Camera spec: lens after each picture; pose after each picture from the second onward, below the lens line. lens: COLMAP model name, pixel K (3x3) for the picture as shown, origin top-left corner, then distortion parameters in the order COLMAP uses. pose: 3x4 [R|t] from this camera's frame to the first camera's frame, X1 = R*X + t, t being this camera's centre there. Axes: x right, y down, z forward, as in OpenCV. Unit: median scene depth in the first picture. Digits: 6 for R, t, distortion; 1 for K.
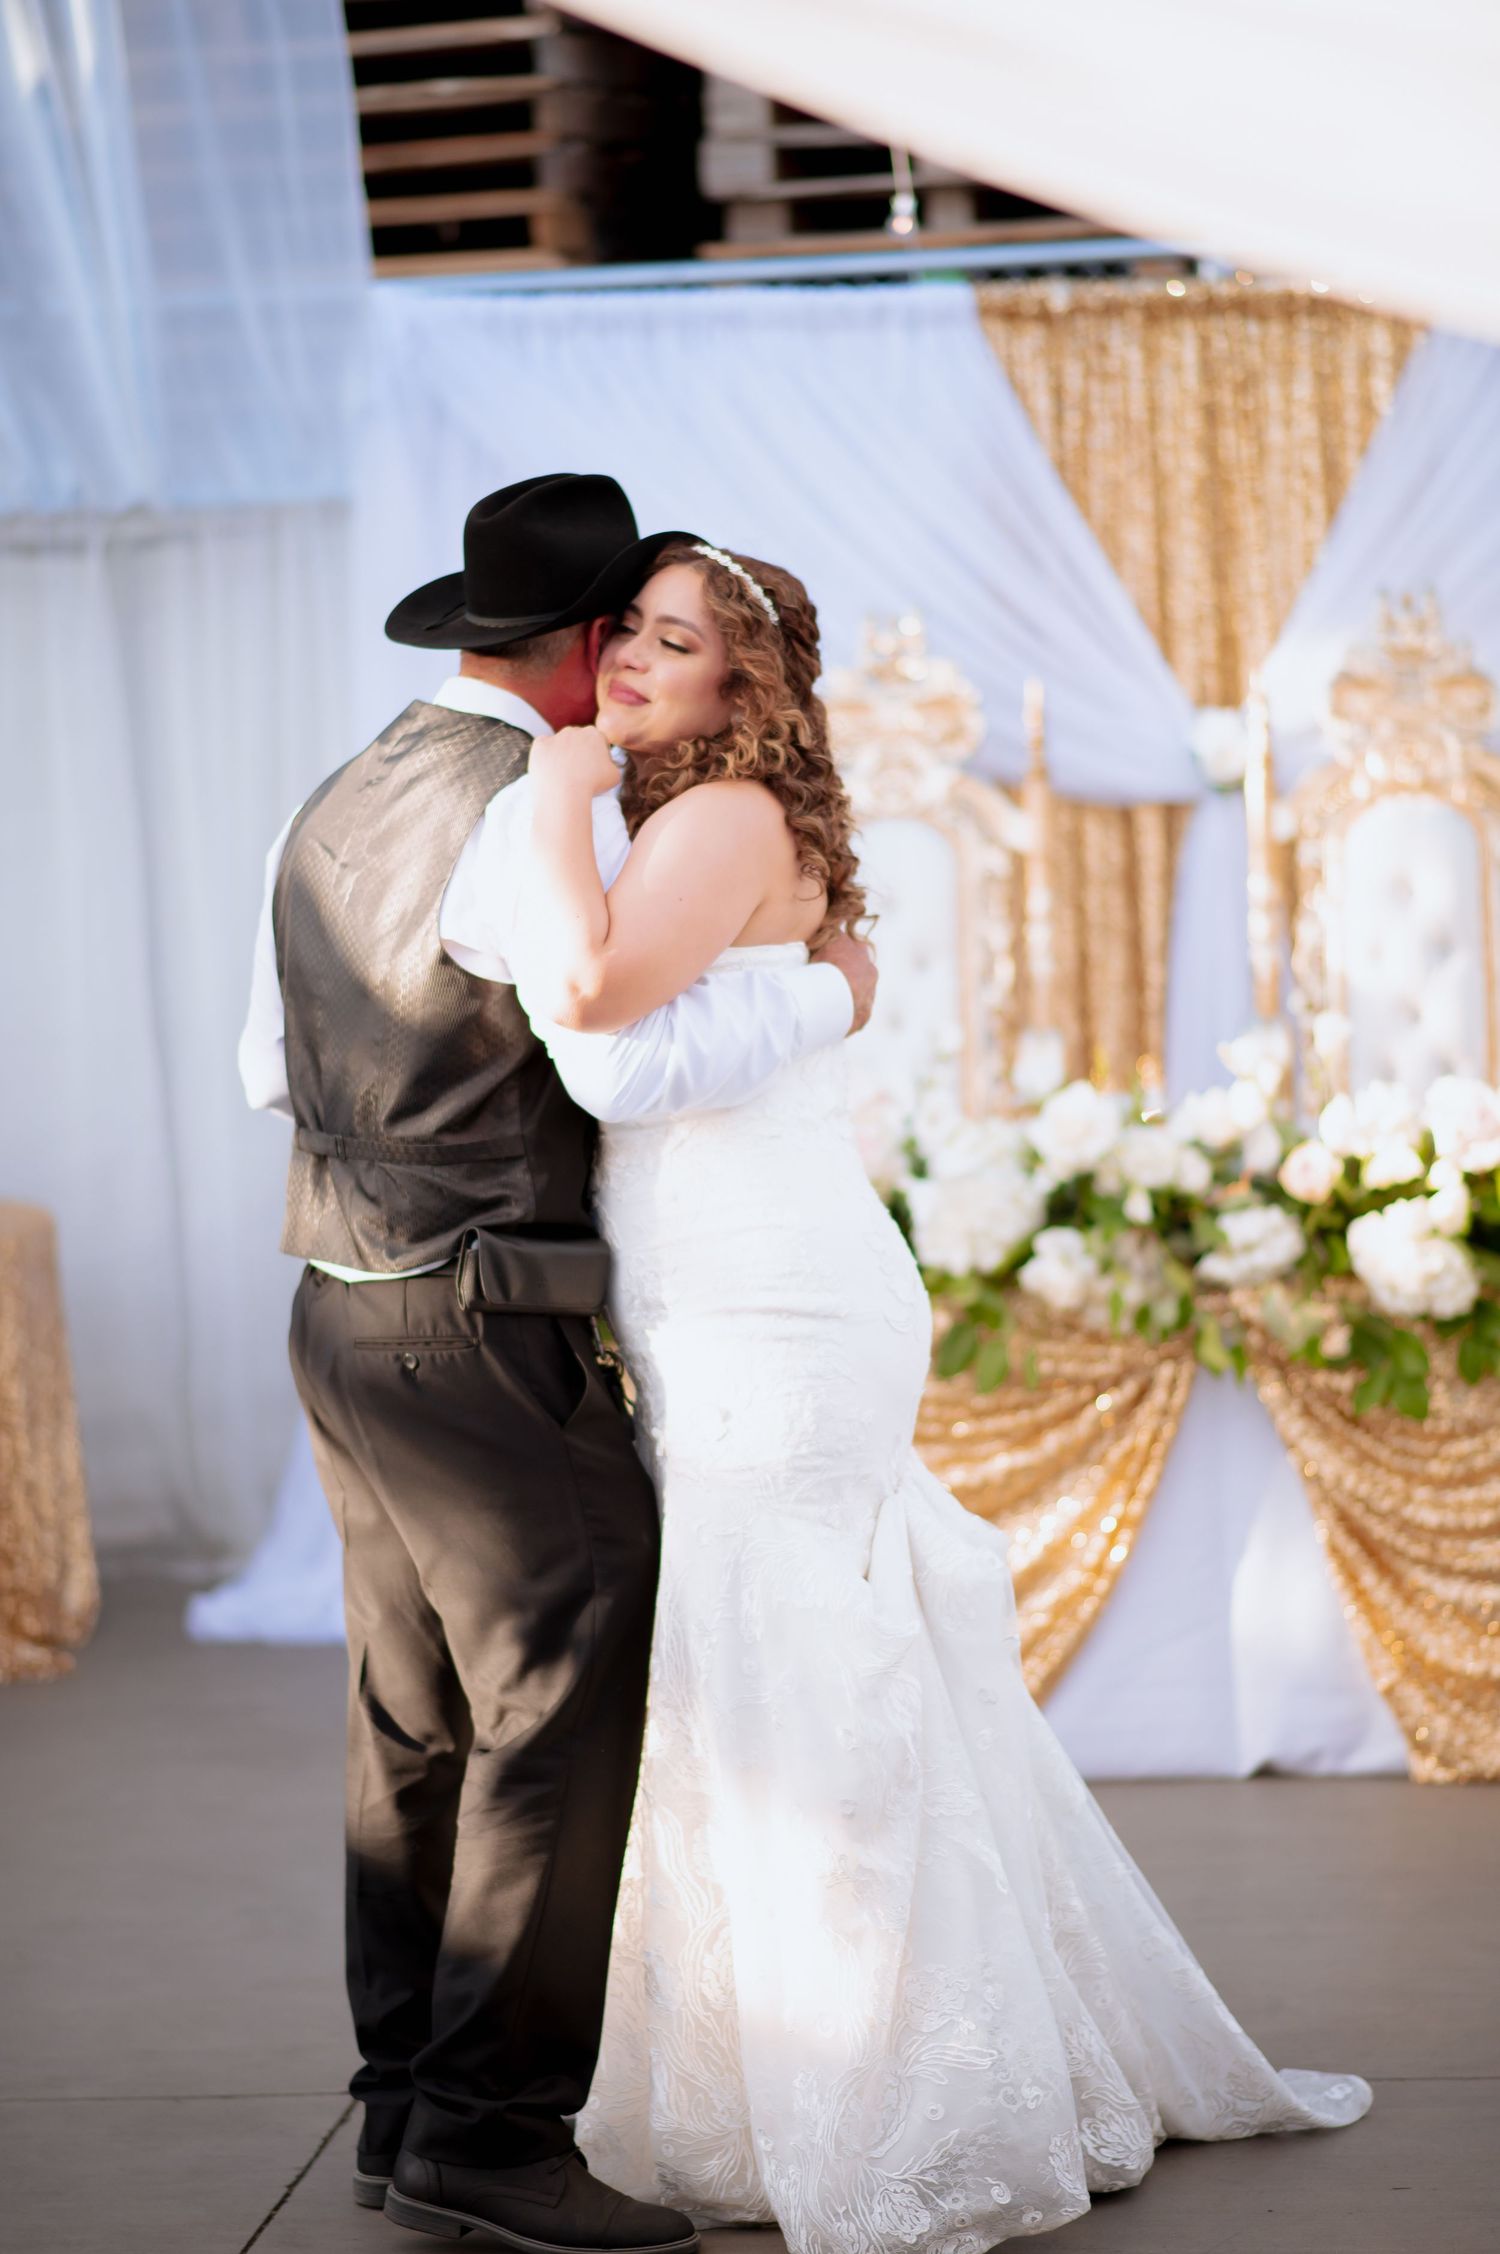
lens RADIAL K [[5503.0, 0, 750.0], [0, 5503.0, 1127.0], [0, 0, 1]] dist [0.065024, 0.716266]
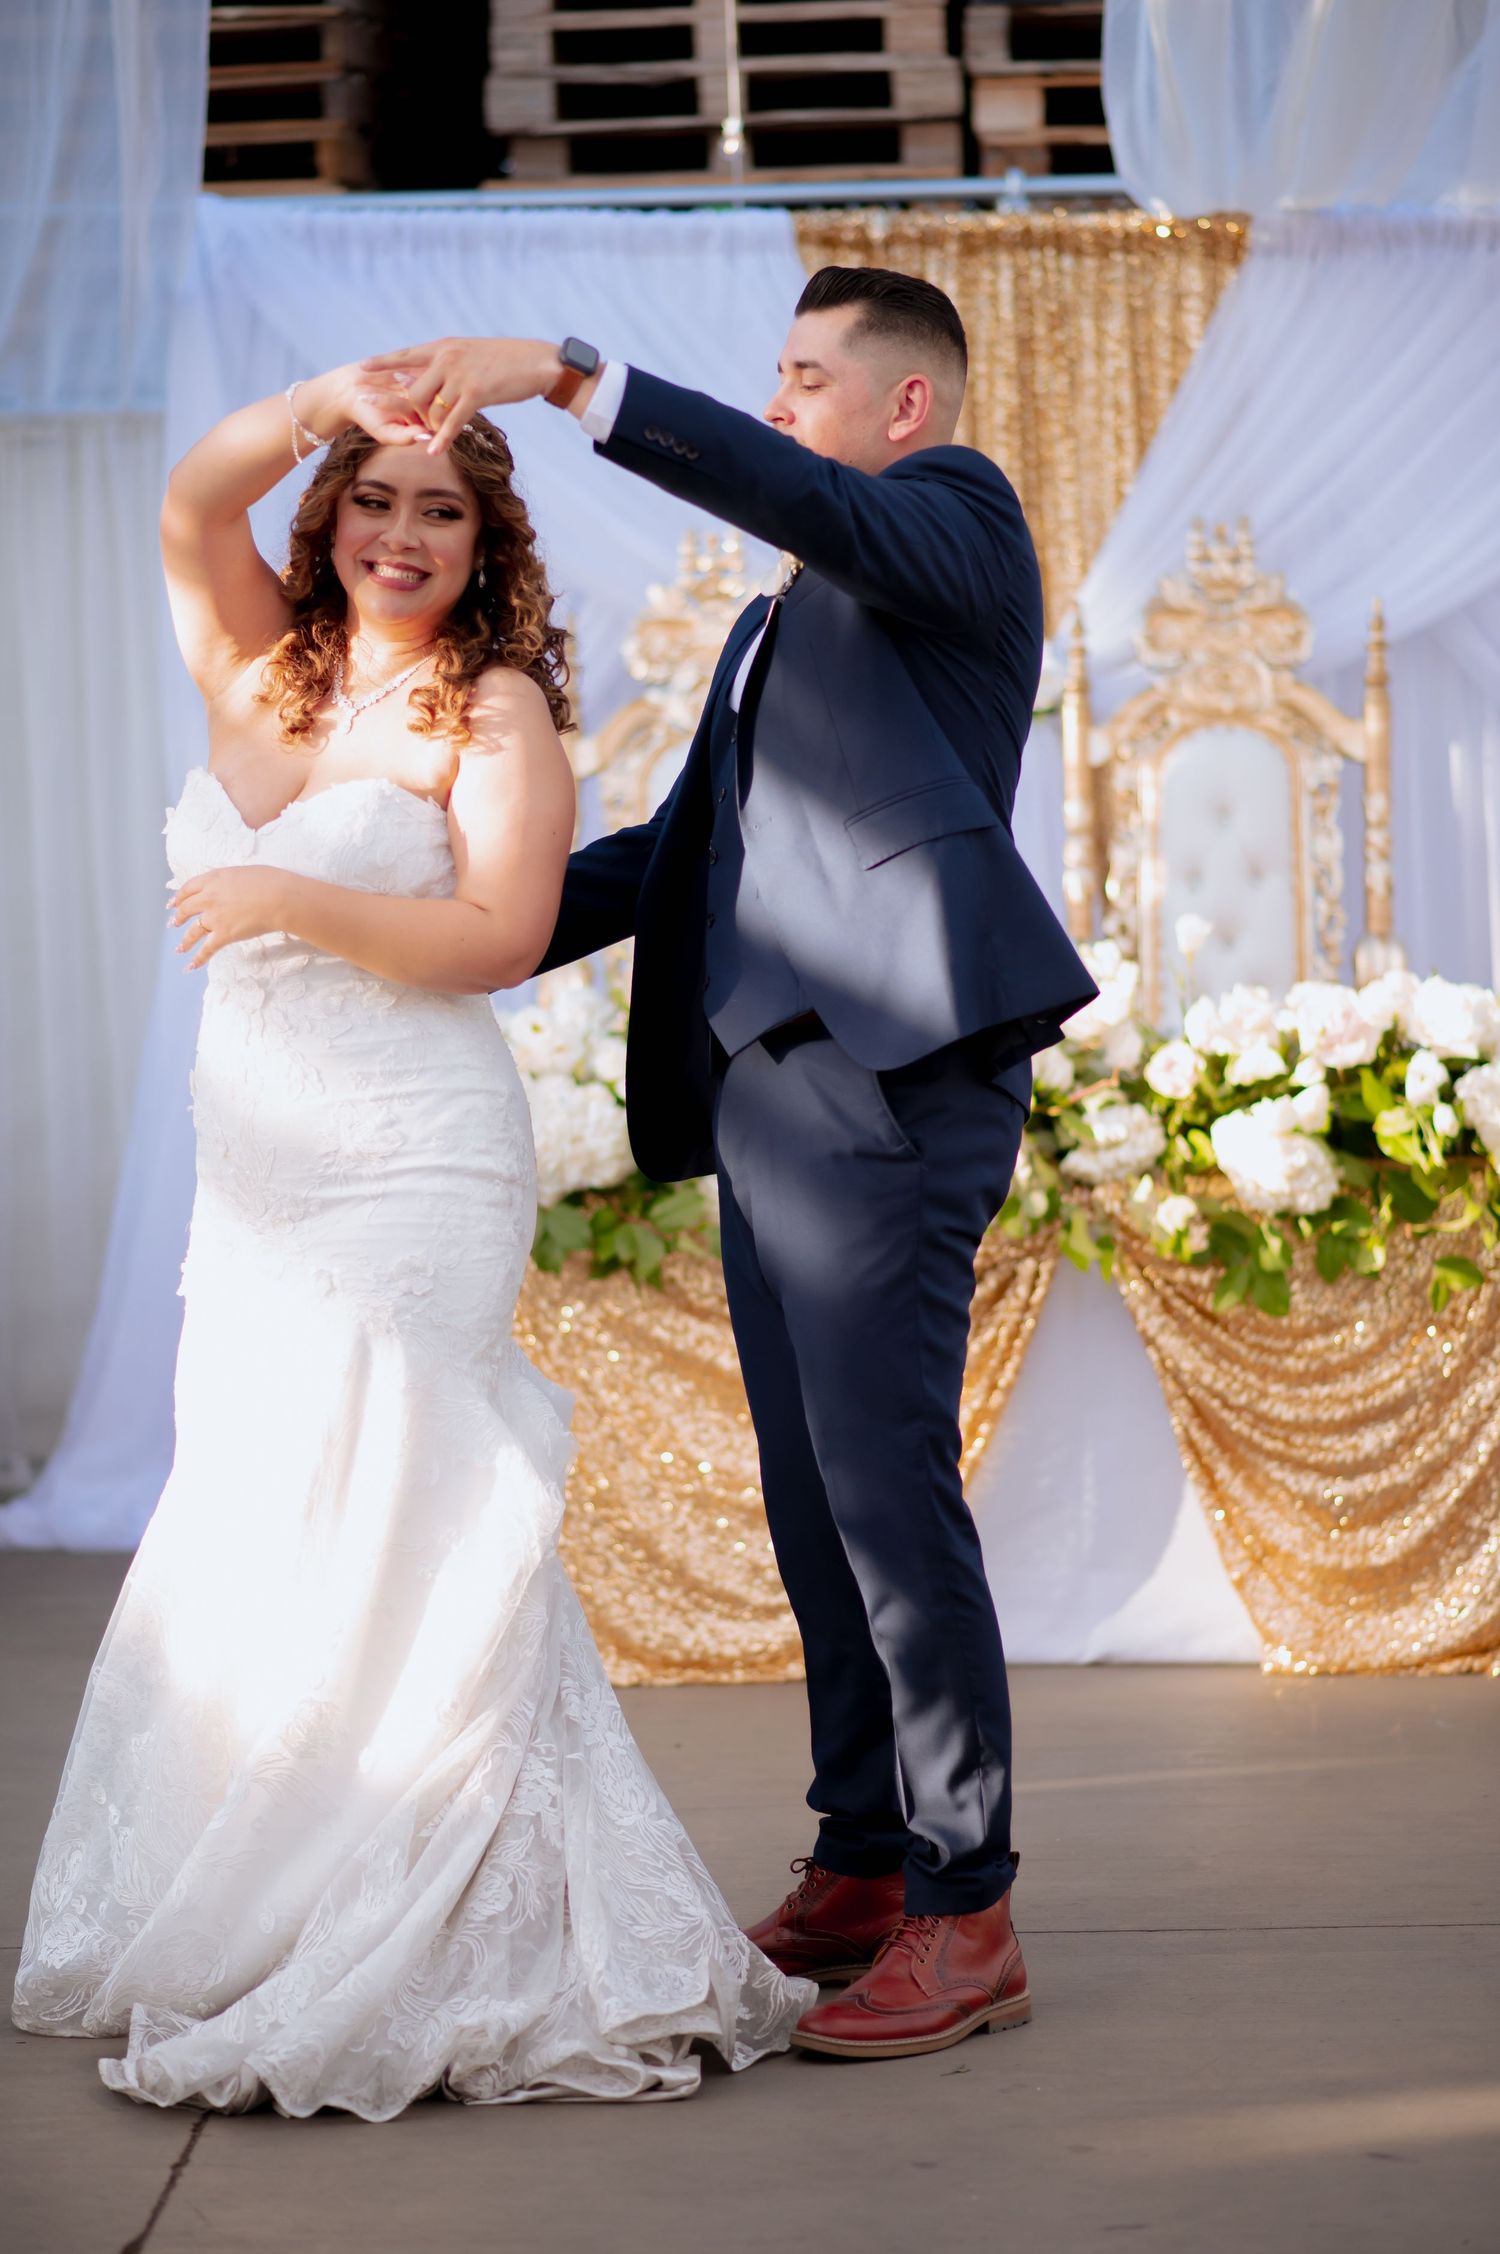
lens RADIAL K [[5503.0, 0, 750.0], [0, 5503.0, 1127.0], [0, 0, 1]] dist [0.065024, 0.716266]
pose [[0.996502, 0.015424, 0.082138, -0.055646], [-0.015023, 0.999872, -0.005488, 0.023805], [-0.082212, 0.004235, 0.996606, -0.004029]]
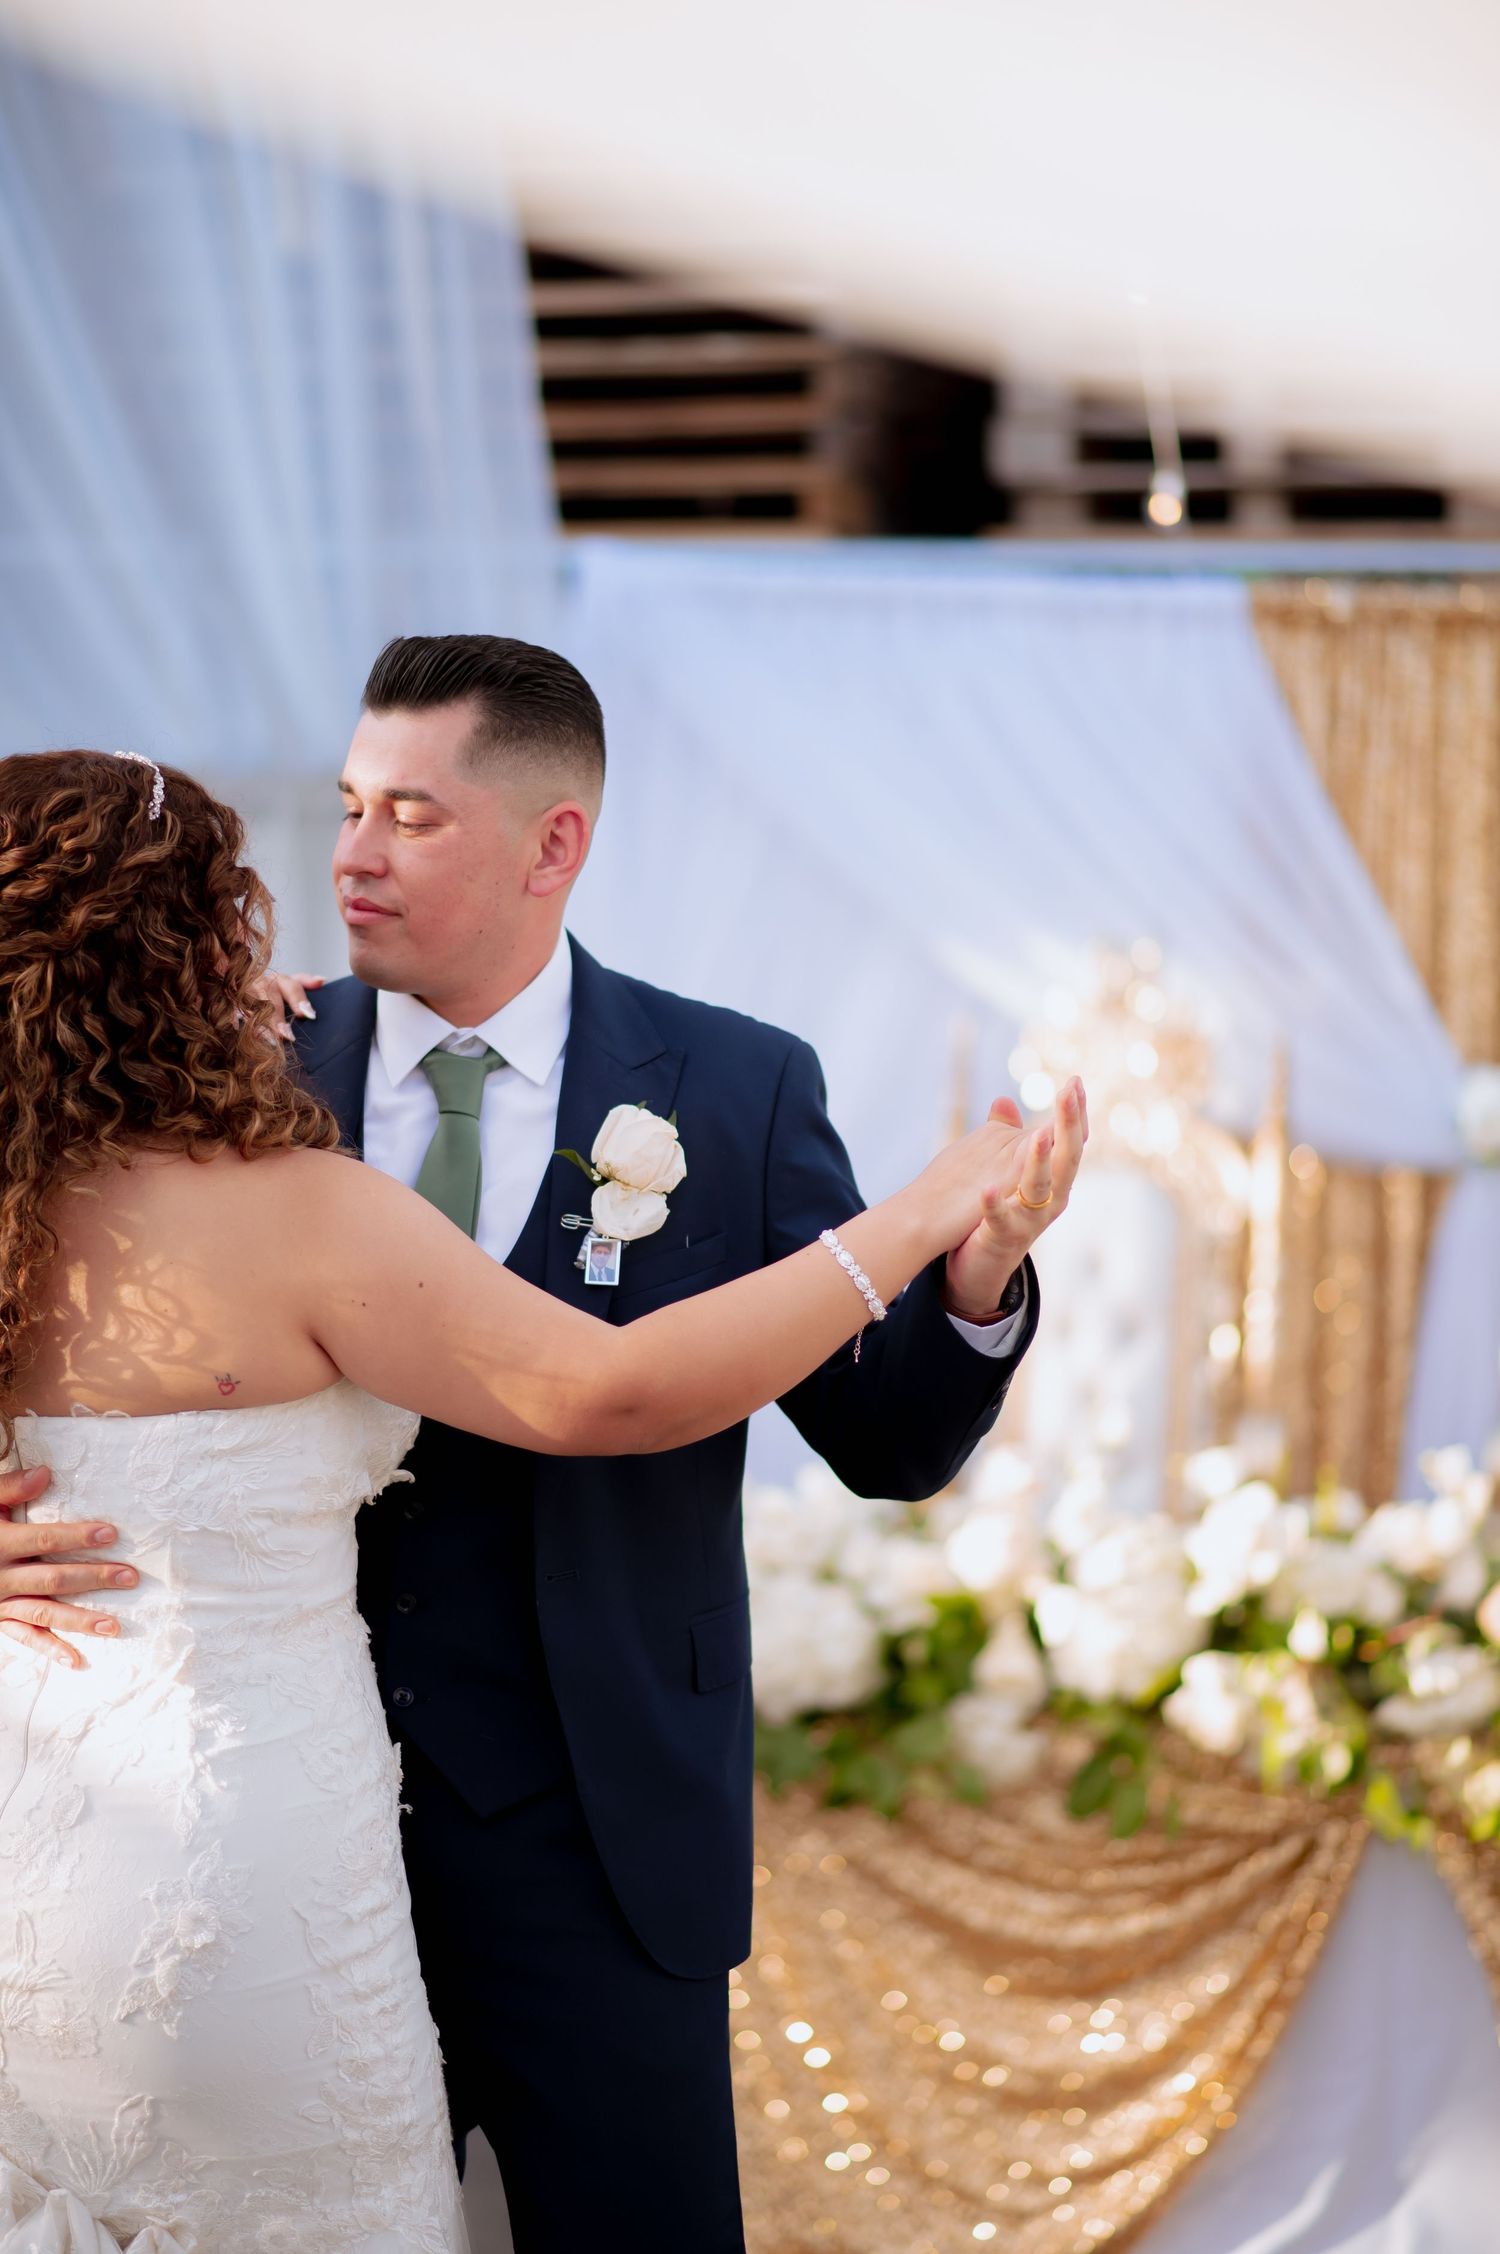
lens RADIAL K [[5503.0, 0, 750.0], [0, 5503.0, 1127.0], [0, 0, 1]] dist [0.065024, 0.716266]
pose [[0.994650, 0.066937, -0.078676, 0.042776], [-0.071400, 0.995911, -0.055346, -0.010282], [0.074649, 0.060667, 0.995363, 0.121582]]
